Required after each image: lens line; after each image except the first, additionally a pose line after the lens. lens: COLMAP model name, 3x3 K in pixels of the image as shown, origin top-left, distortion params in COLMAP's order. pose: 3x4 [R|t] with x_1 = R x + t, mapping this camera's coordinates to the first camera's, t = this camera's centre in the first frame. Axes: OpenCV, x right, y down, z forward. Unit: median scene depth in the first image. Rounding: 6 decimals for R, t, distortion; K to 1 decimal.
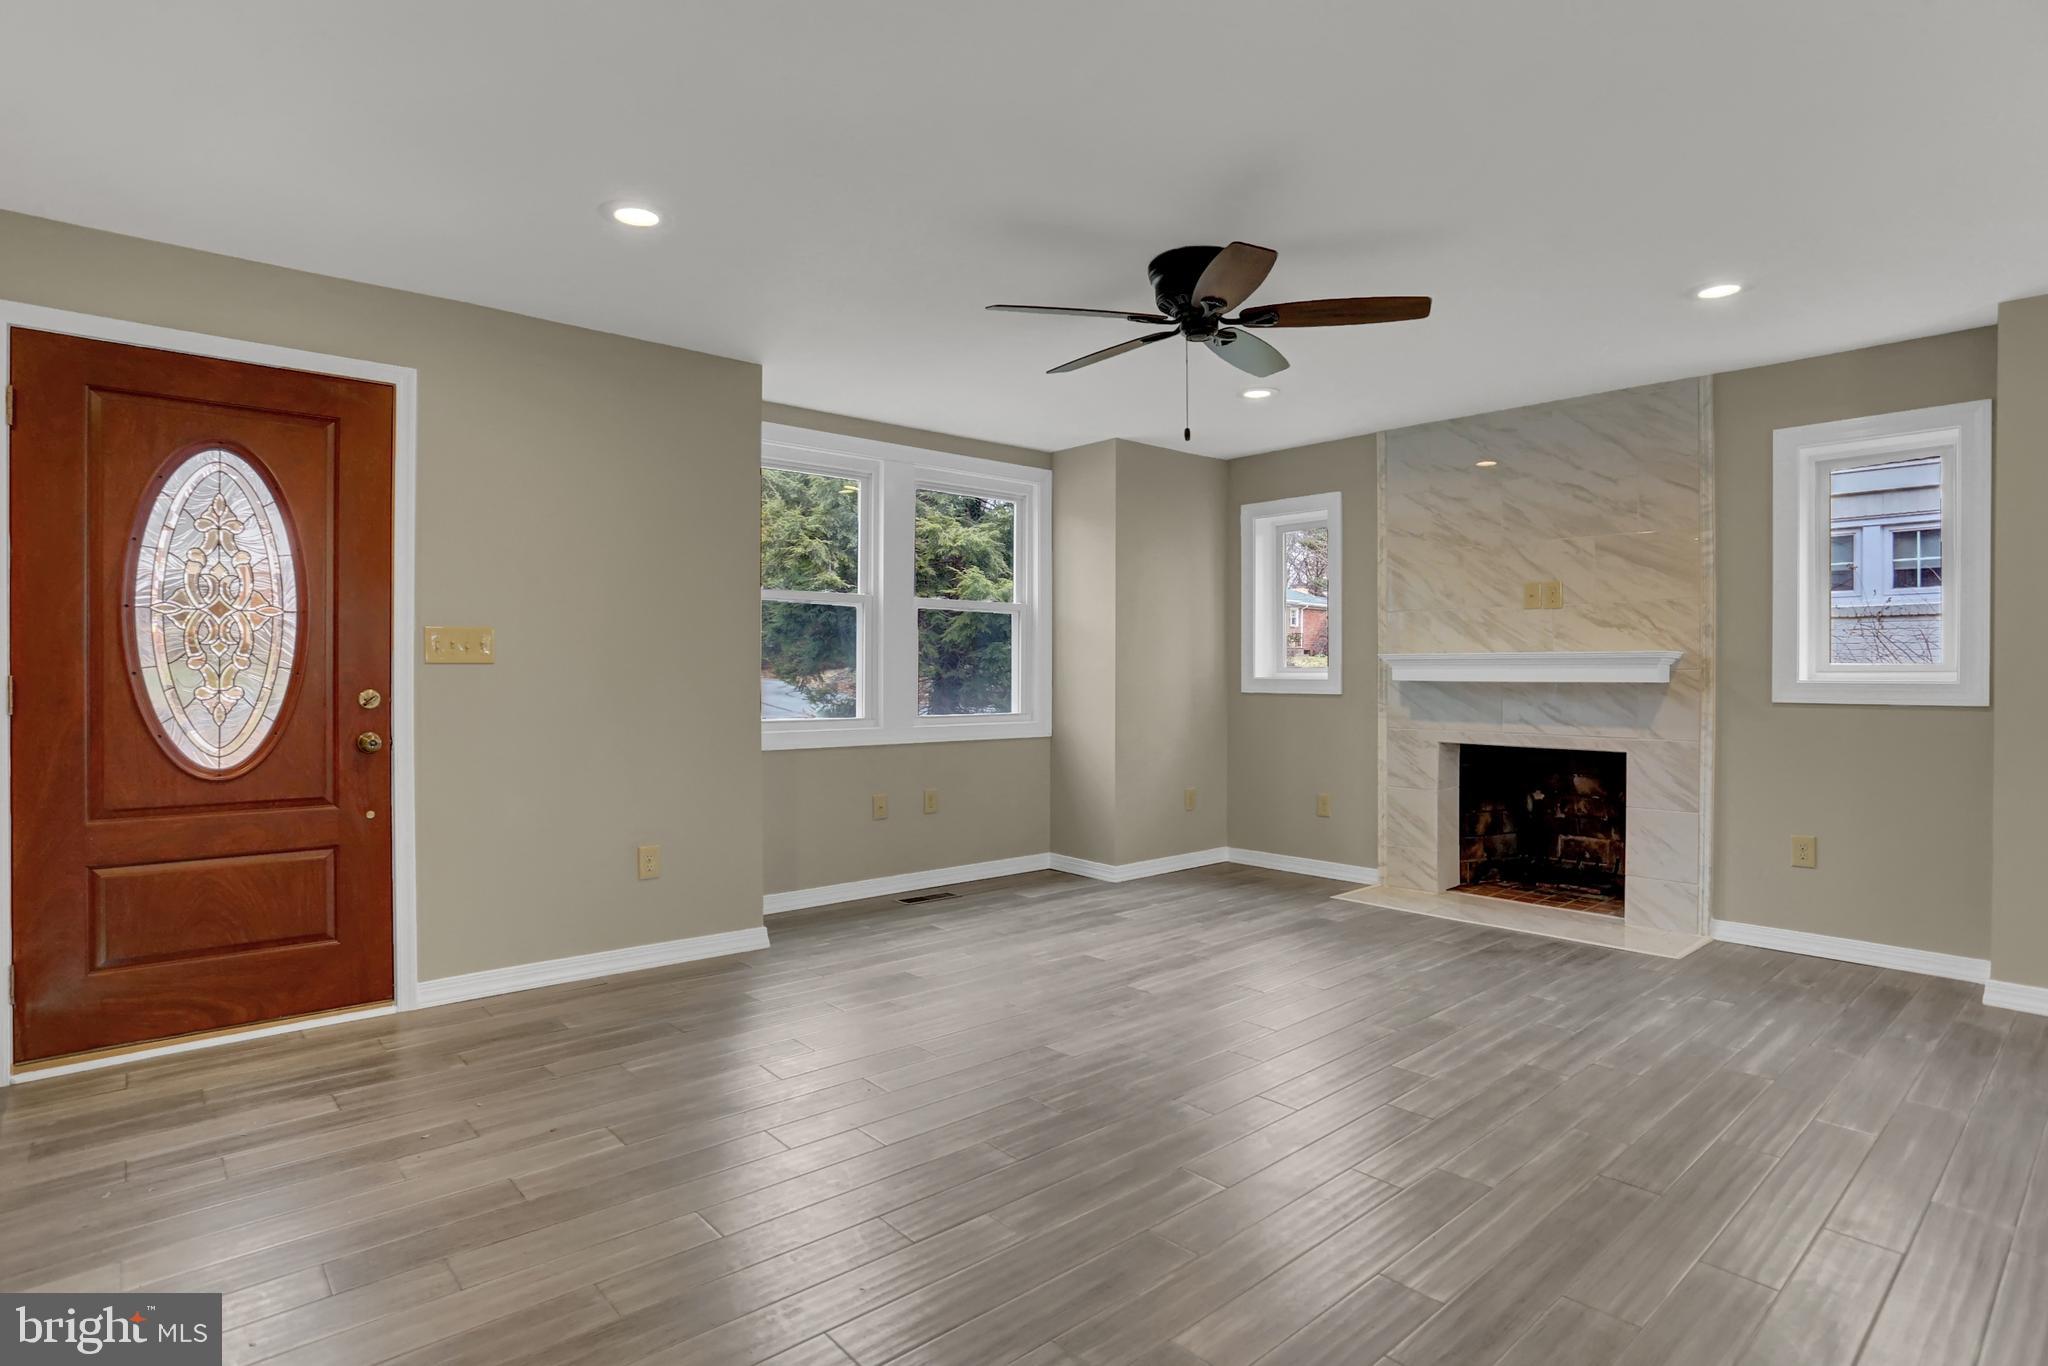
lens RADIAL K [[1054.1, 0, 1026.7], [0, 1054.1, 677.1], [0, 0, 1]] dist [-0.039187, 0.011657]
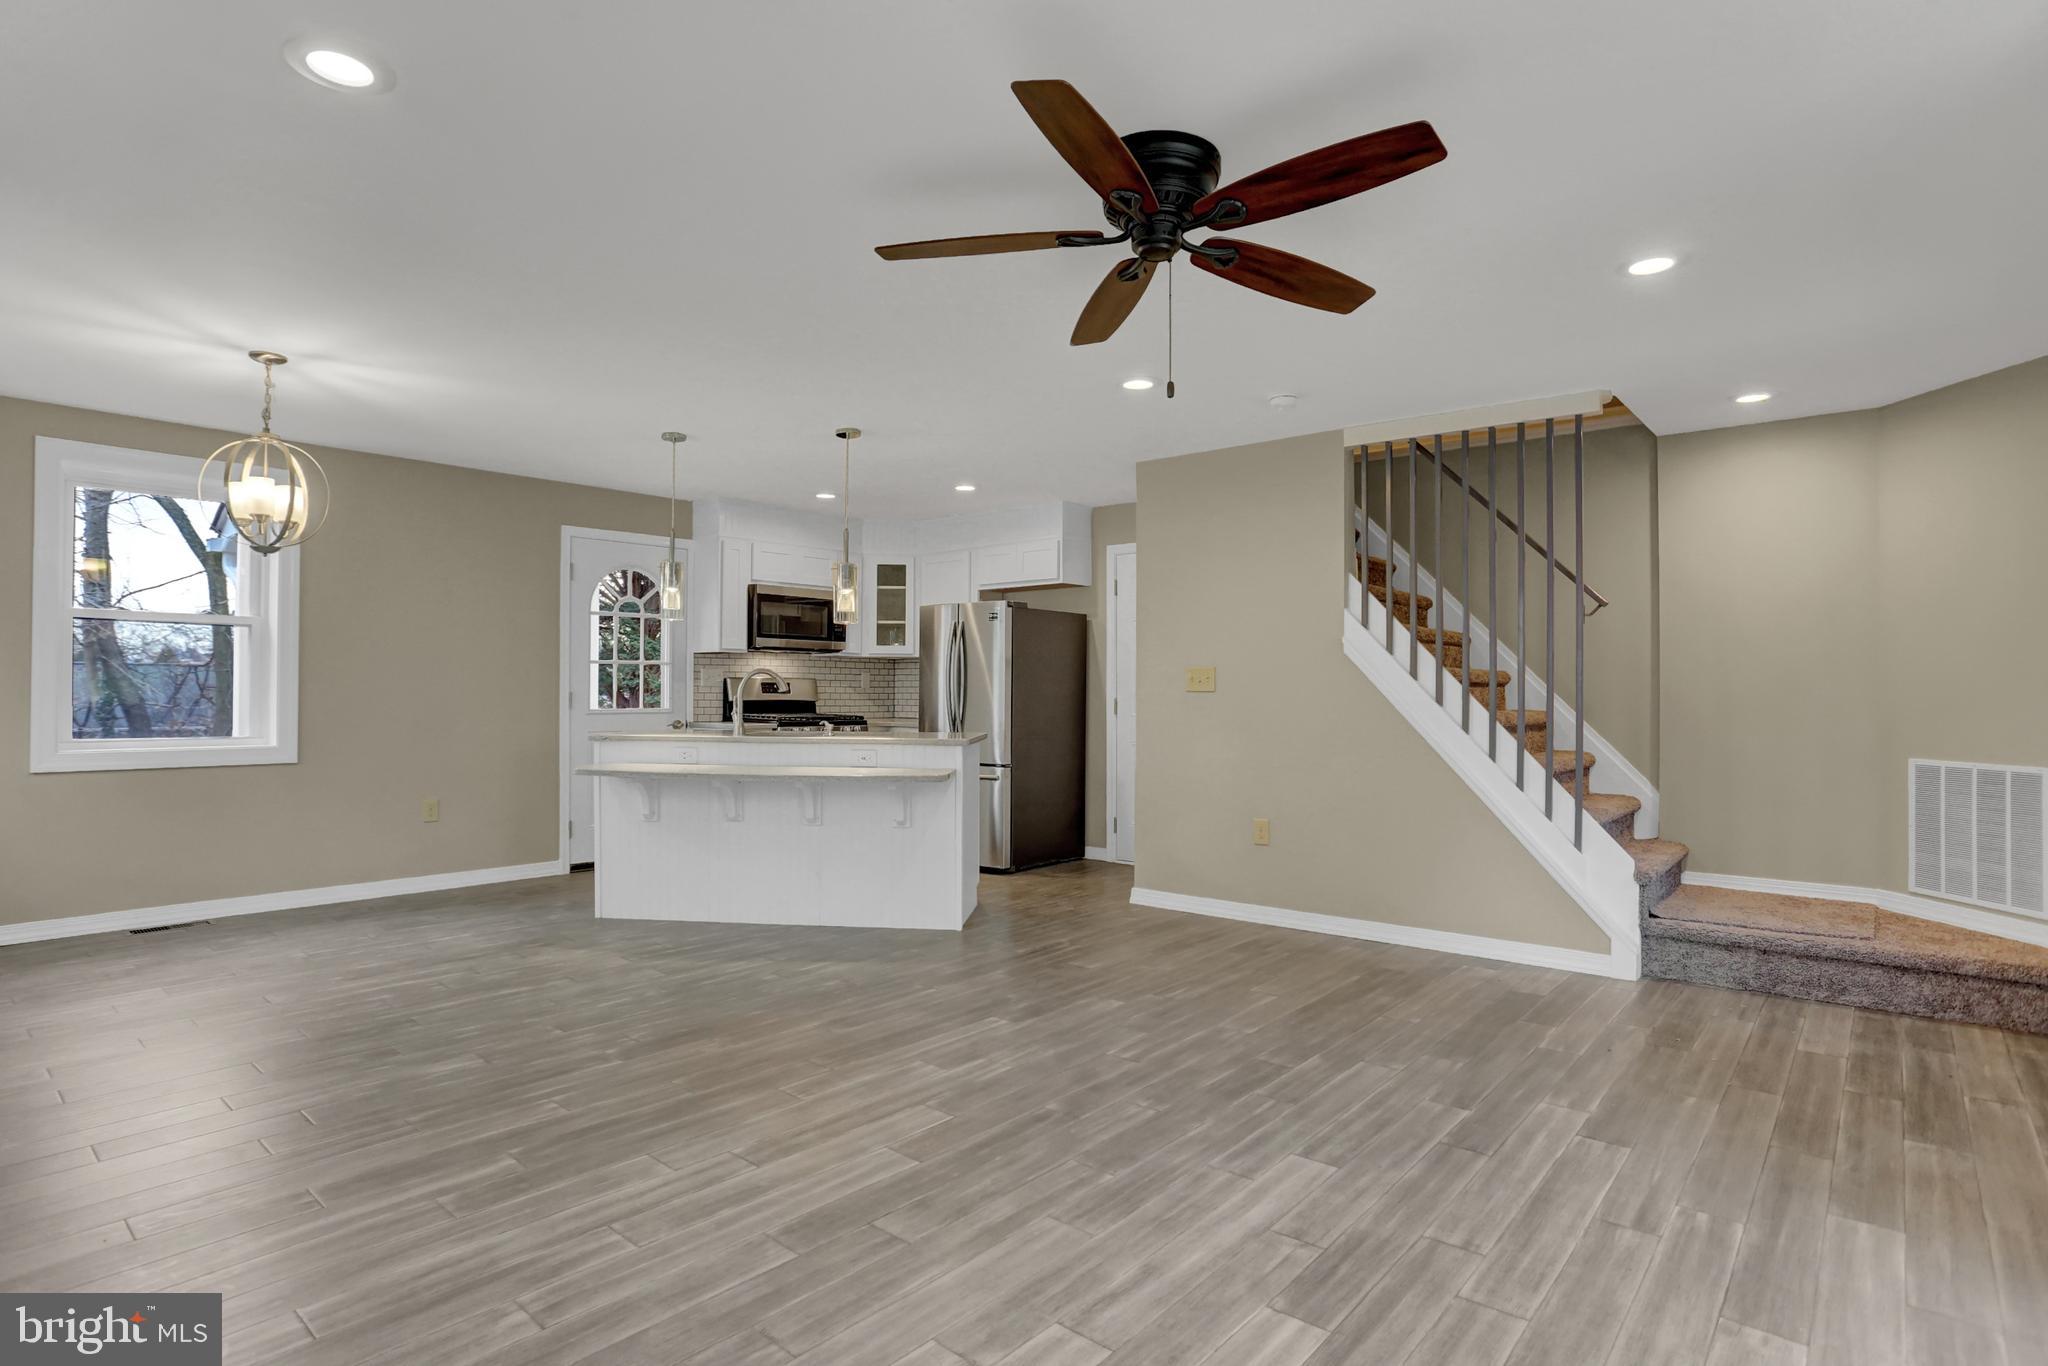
lens RADIAL K [[1054.1, 0, 1028.4], [0, 1054.1, 678.7], [0, 0, 1]] dist [-0.039187, 0.011657]
pose [[-0.989304, -0.009805, -0.145537, 0.248447], [-0.008184, 0.999898, -0.011734, -0.005715], [0.145638, -0.010417, -0.989283, 1.177748]]
